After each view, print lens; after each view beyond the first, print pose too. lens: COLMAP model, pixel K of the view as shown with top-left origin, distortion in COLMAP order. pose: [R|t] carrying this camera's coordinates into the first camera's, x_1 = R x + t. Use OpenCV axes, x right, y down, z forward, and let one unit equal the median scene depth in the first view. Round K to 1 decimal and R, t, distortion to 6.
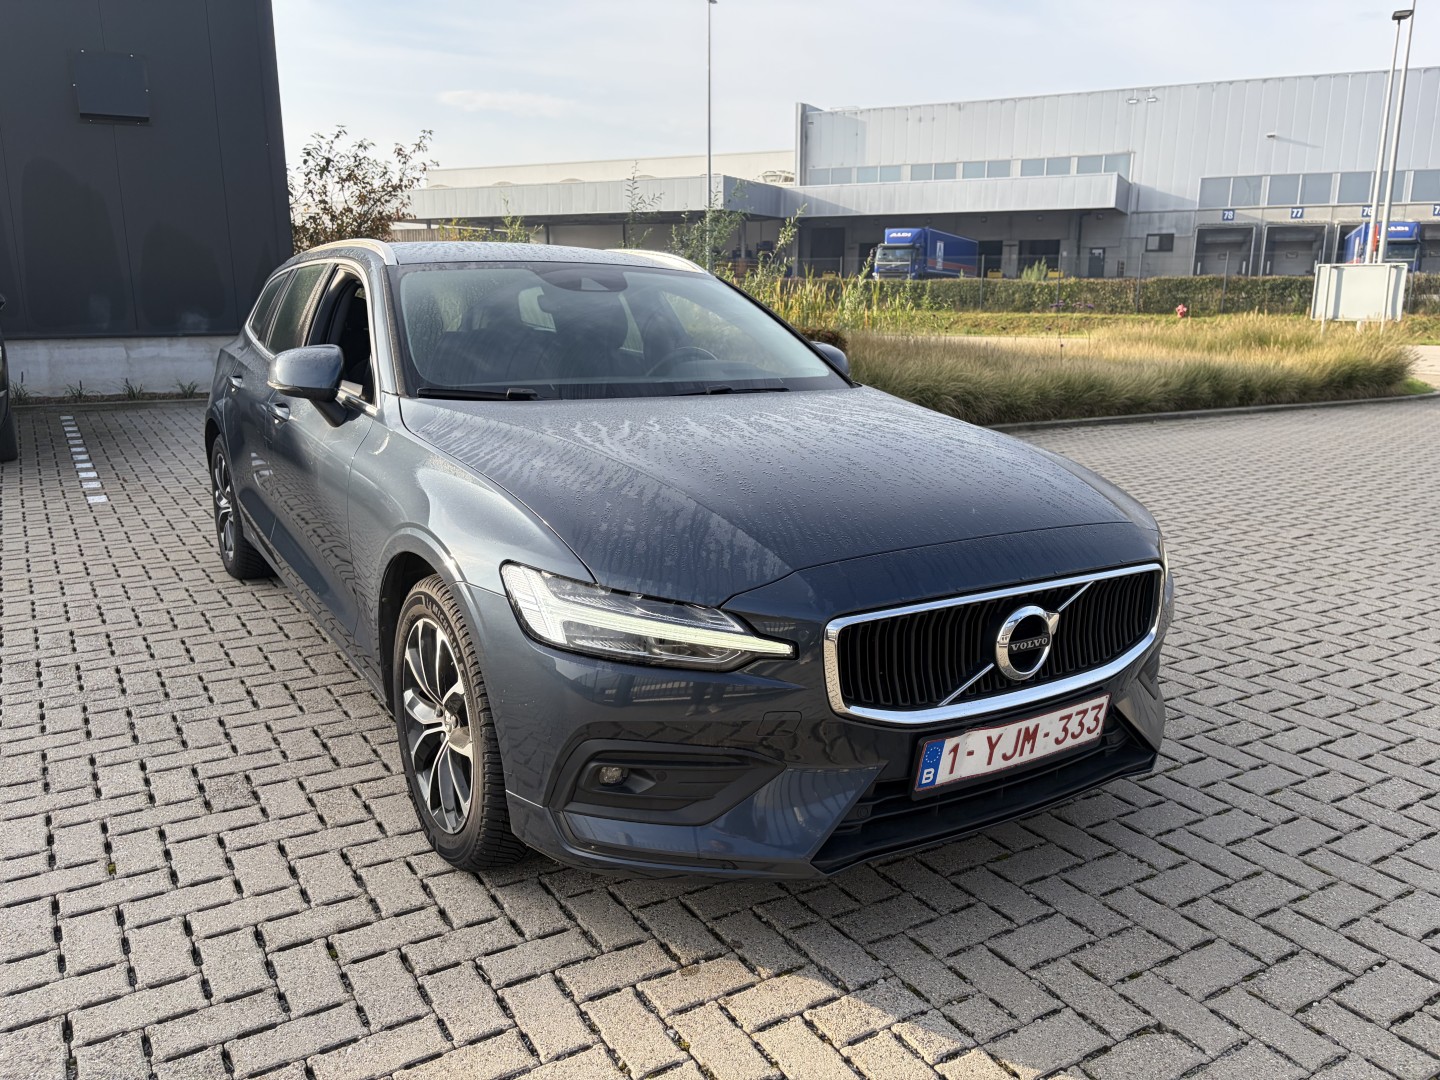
lens RADIAL K [[1068.0, 0, 720.0], [0, 1068.0, 540.0], [0, 0, 1]] dist [0.018826, 0.002792]
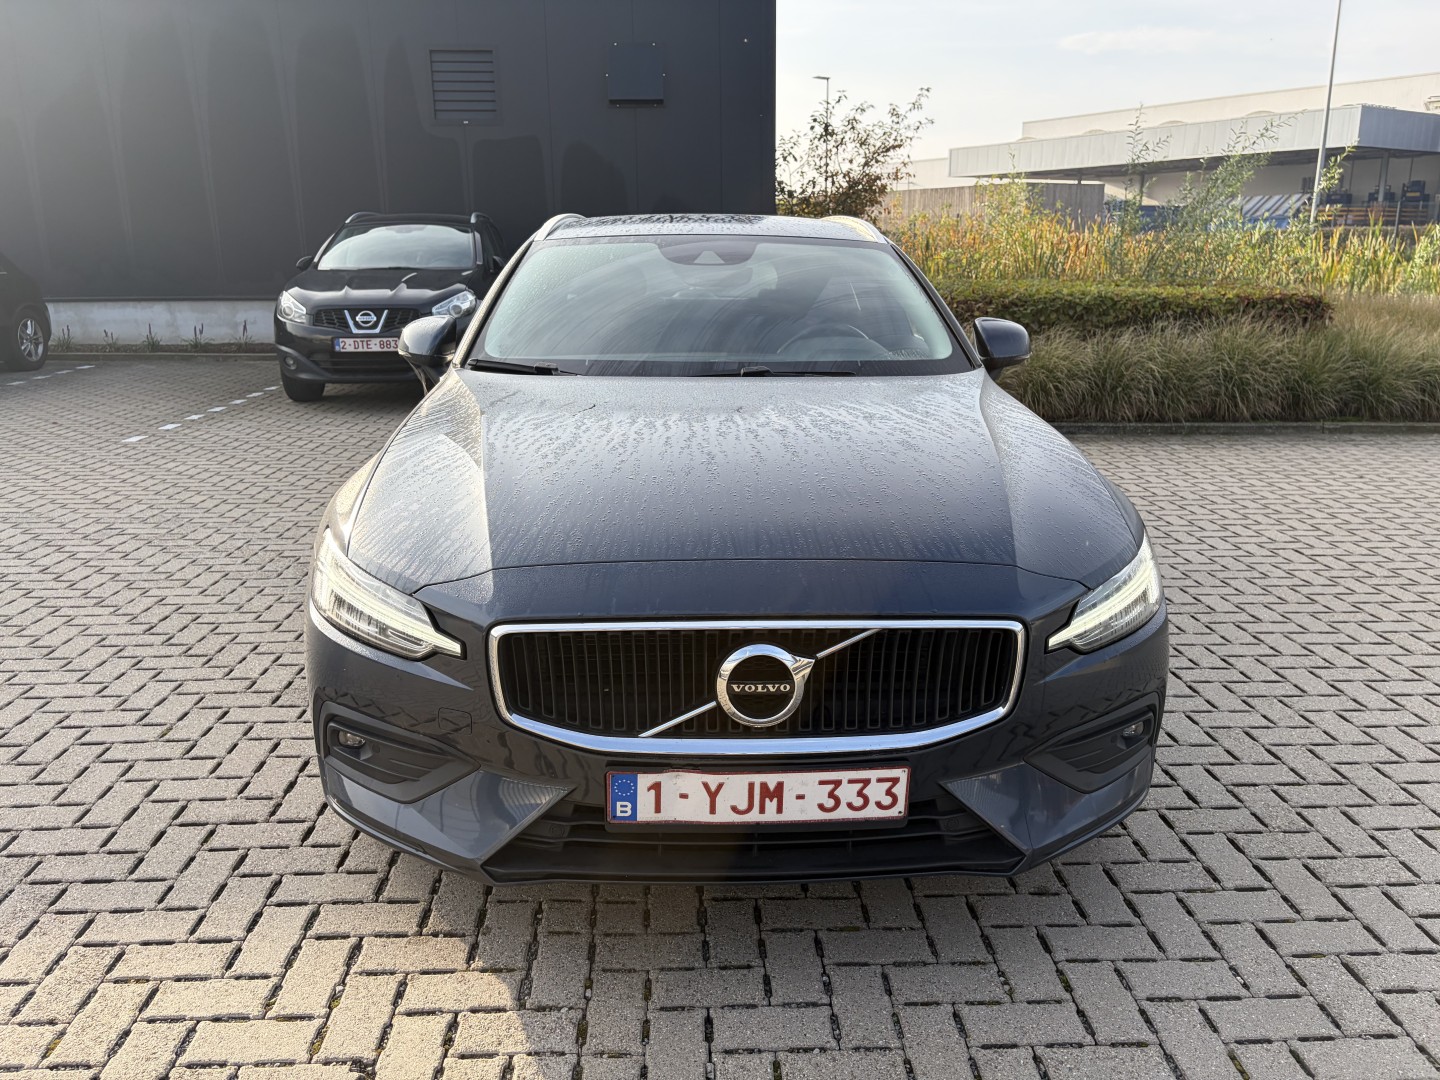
lens RADIAL K [[1080.9, 0, 720.0], [0, 1080.9, 540.0], [0, 0, 1]] dist [0.022734, -0.005224]
pose [[0.874472, 0.116617, -0.470850, 0.640027], [-0.100176, 0.993163, 0.059932, -0.068698], [0.474620, -0.005241, 0.880175, 0.210266]]
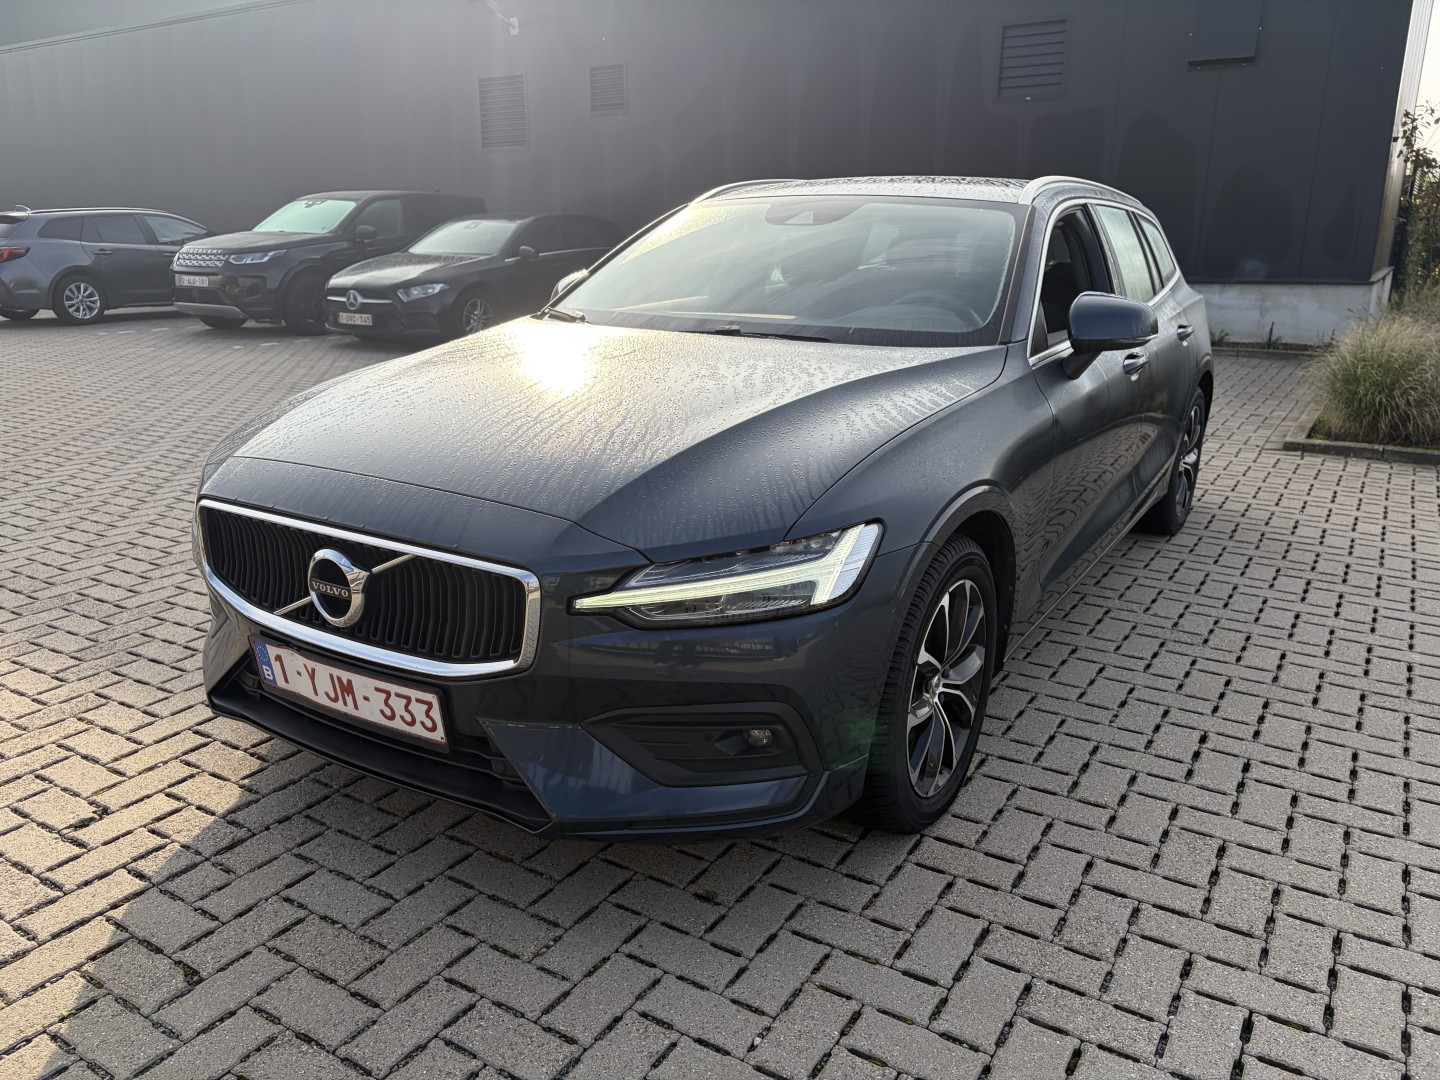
lens RADIAL K [[1087.9, 0, 704.8], [0, 1087.9, 548.6], [0, 0, 1]] dist [0.011109, 0.000839]
pose [[0.443634, 0.243429, -0.862514, 1.237423], [-0.201905, 0.964810, 0.168450, -0.165568], [0.873168, 0.099416, 0.477172, 0.800915]]
